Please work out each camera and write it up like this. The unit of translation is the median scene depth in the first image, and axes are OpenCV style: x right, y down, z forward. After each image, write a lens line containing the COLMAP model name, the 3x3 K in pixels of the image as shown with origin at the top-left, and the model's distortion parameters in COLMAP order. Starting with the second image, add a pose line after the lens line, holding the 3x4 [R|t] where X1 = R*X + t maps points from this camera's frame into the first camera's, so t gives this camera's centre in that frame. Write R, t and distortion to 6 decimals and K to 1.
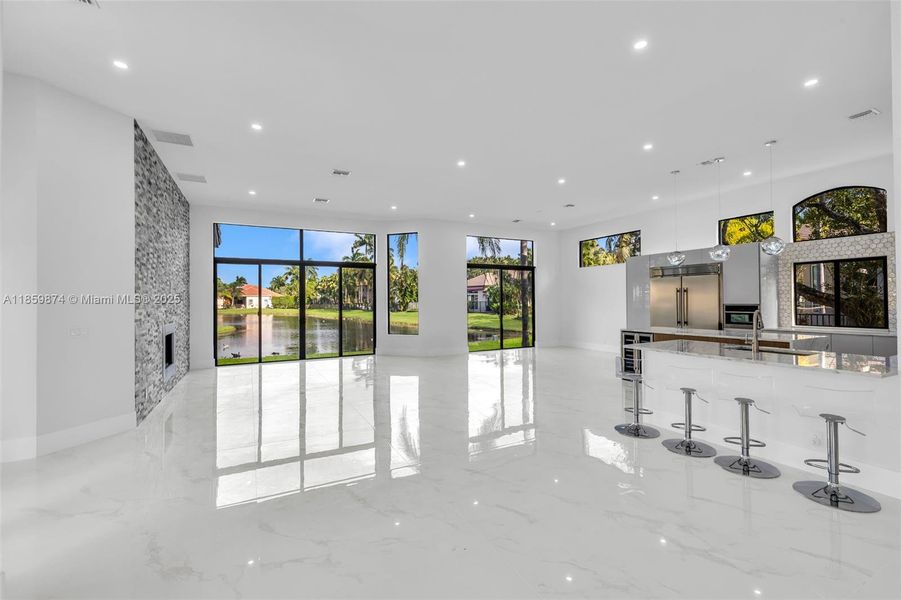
lens RADIAL K [[389.2, 0, 450.5], [0, 389.2, 300.0], [0, 0, 1]] dist [0.001733, 0.000312]
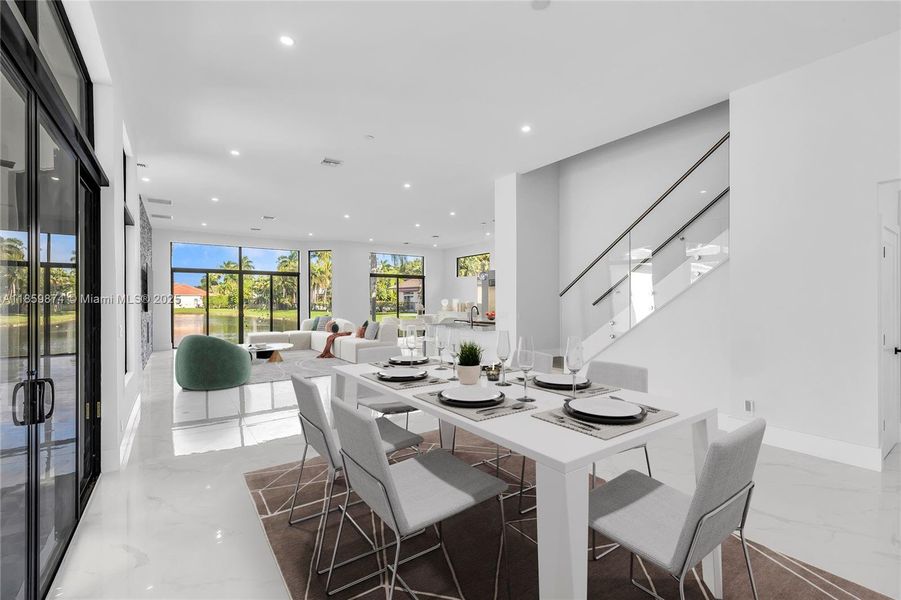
lens RADIAL K [[389.2, 0, 450.5], [0, 389.2, 300.0], [0, 0, 1]] dist [0.001733, 0.000312]
pose [[0.990390, 0.003110, 0.138266, 0.134917], [-0.003014, 0.999995, -0.000900, -0.000635], [-0.138269, 0.000475, 0.990395, -0.388704]]
